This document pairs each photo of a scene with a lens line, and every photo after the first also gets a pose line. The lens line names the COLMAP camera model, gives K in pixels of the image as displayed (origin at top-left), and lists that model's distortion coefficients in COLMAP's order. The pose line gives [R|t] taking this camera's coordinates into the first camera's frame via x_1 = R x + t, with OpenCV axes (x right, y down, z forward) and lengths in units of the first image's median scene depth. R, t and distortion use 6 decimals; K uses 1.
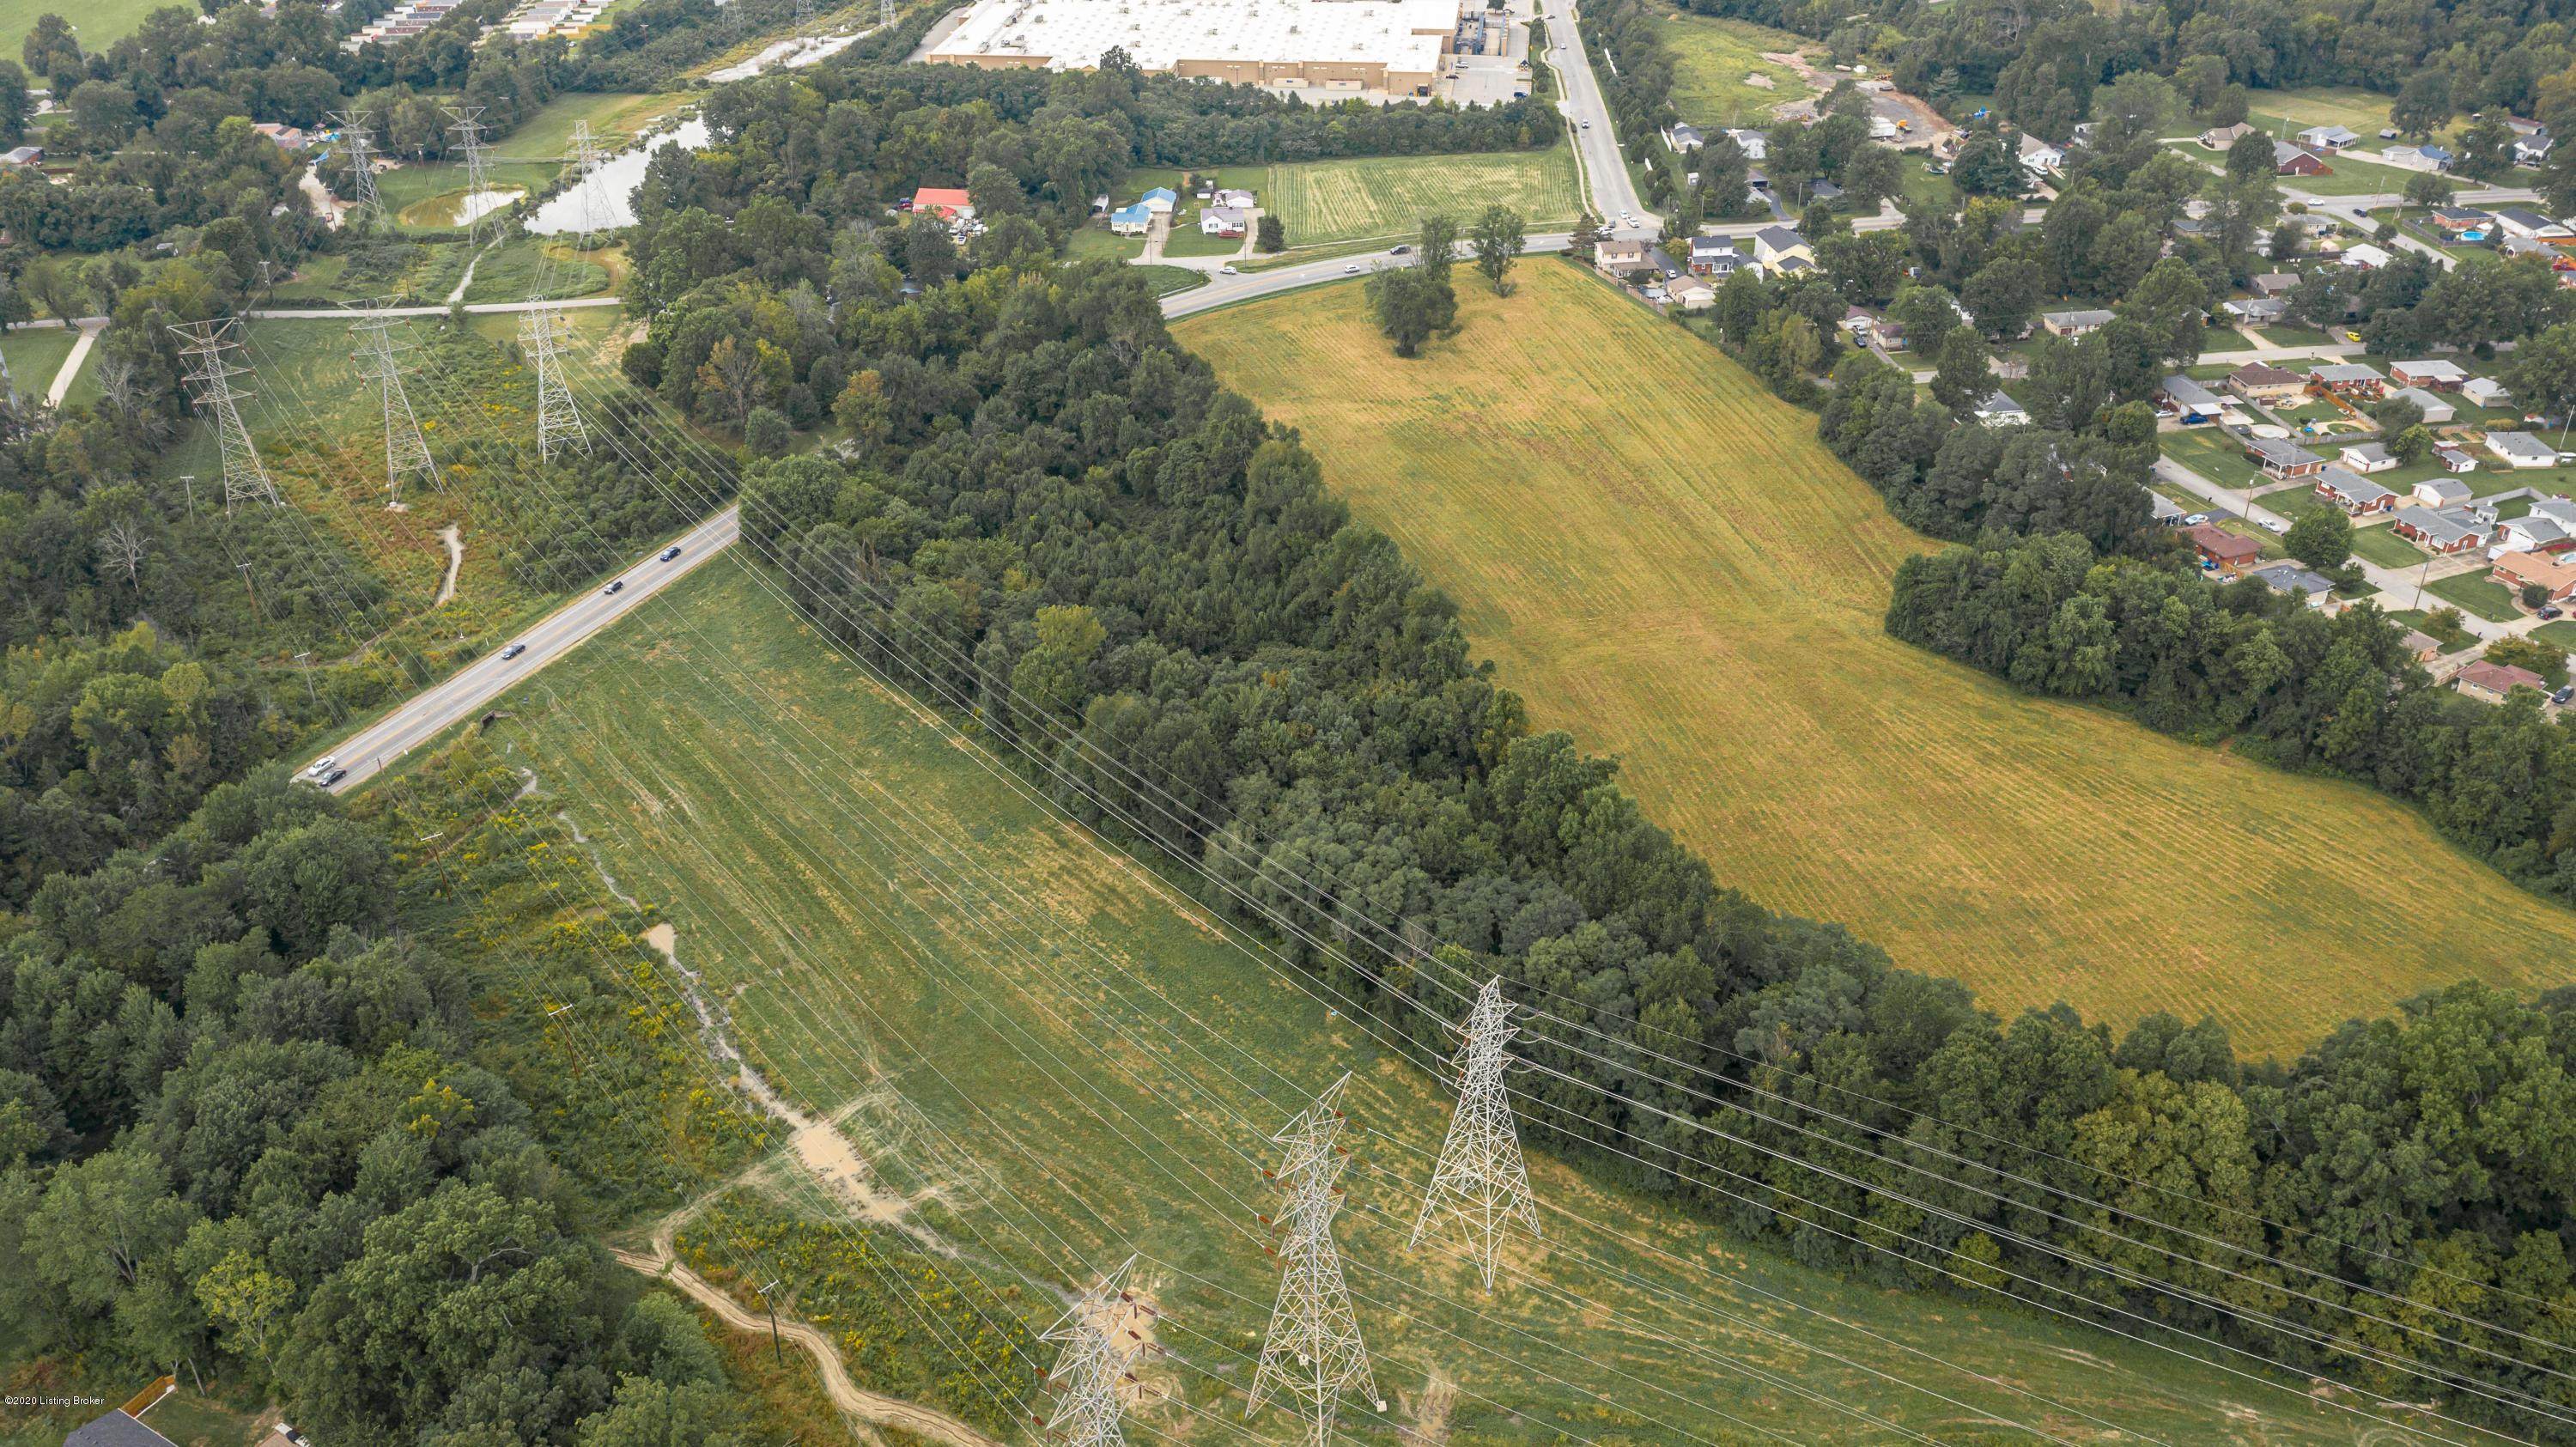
lens RADIAL K [[2041.2, 0, 1299.2], [0, 2041.2, 712.0], [0, 0, 1]] dist [-0.013105, 0.003957]
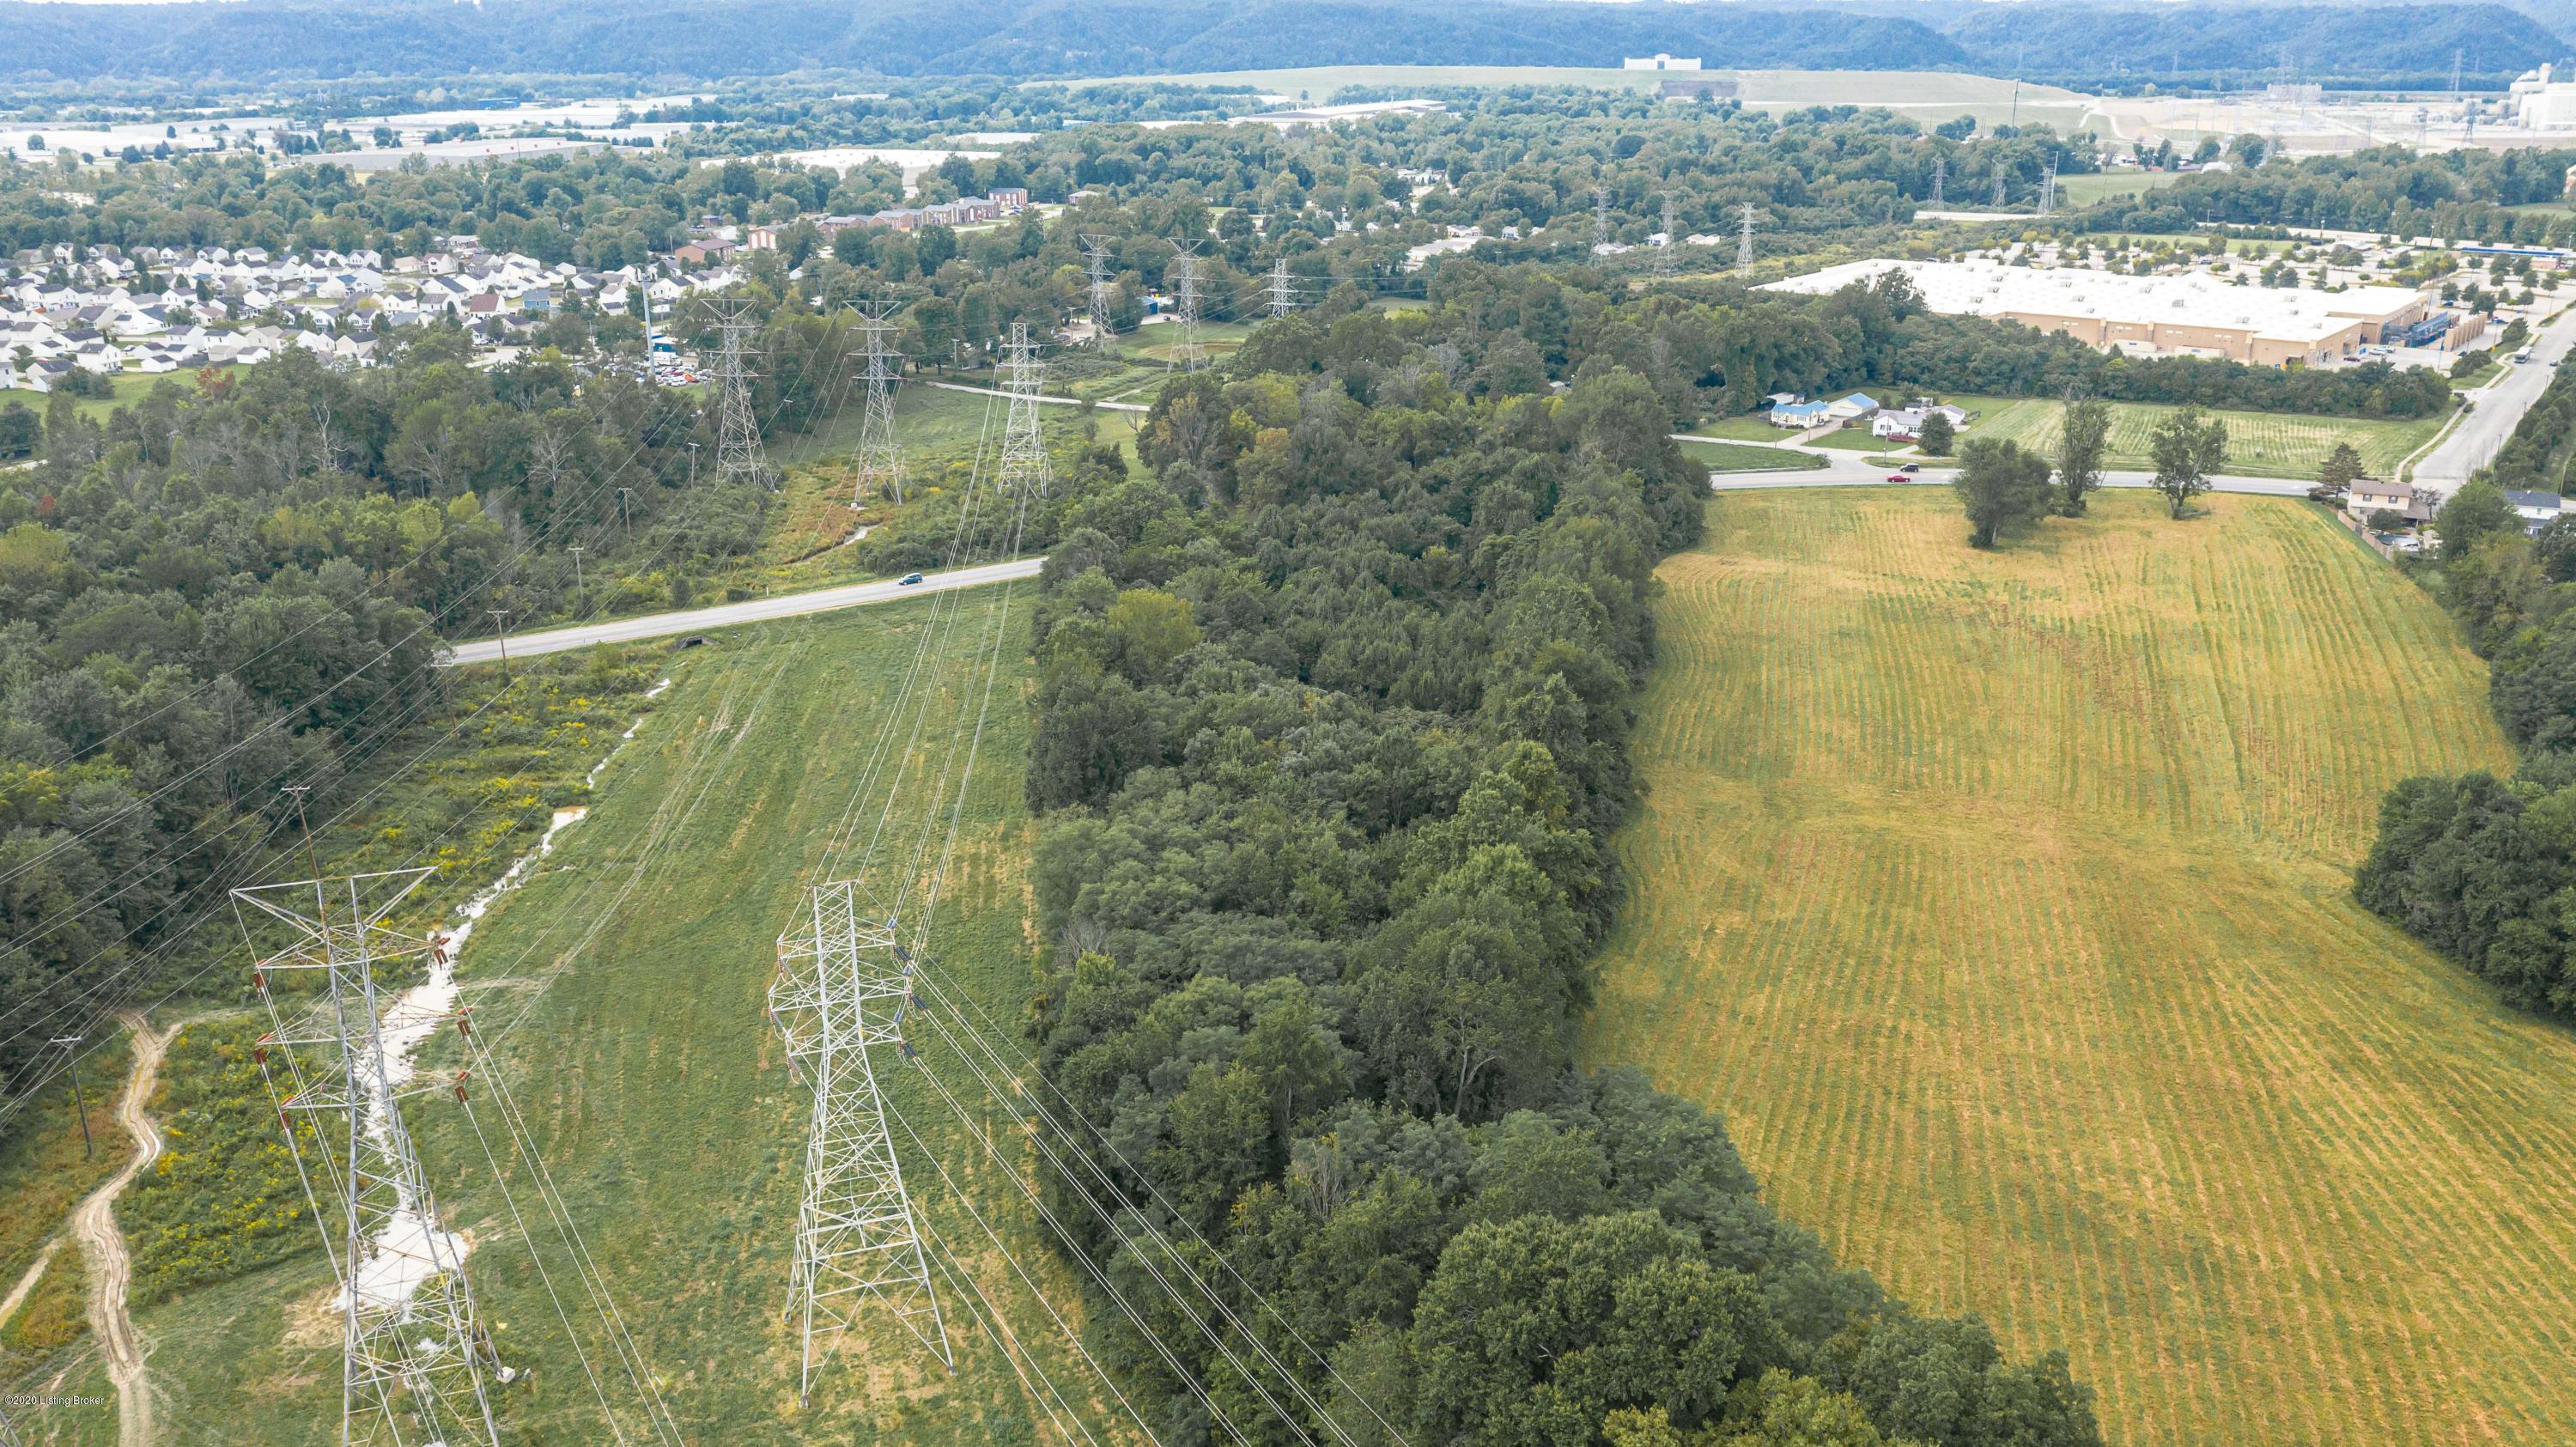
lens RADIAL K [[2041.2, 0, 1283.0], [0, 2041.2, 728.5], [0, 0, 1]] dist [-0.013105, 0.003957]
pose [[0.837328, 0.178994, -0.516568, 0.350225], [-0.274413, 0.954837, -0.113951, 0.077724], [0.472842, 0.237167, 0.848630, 0.325688]]
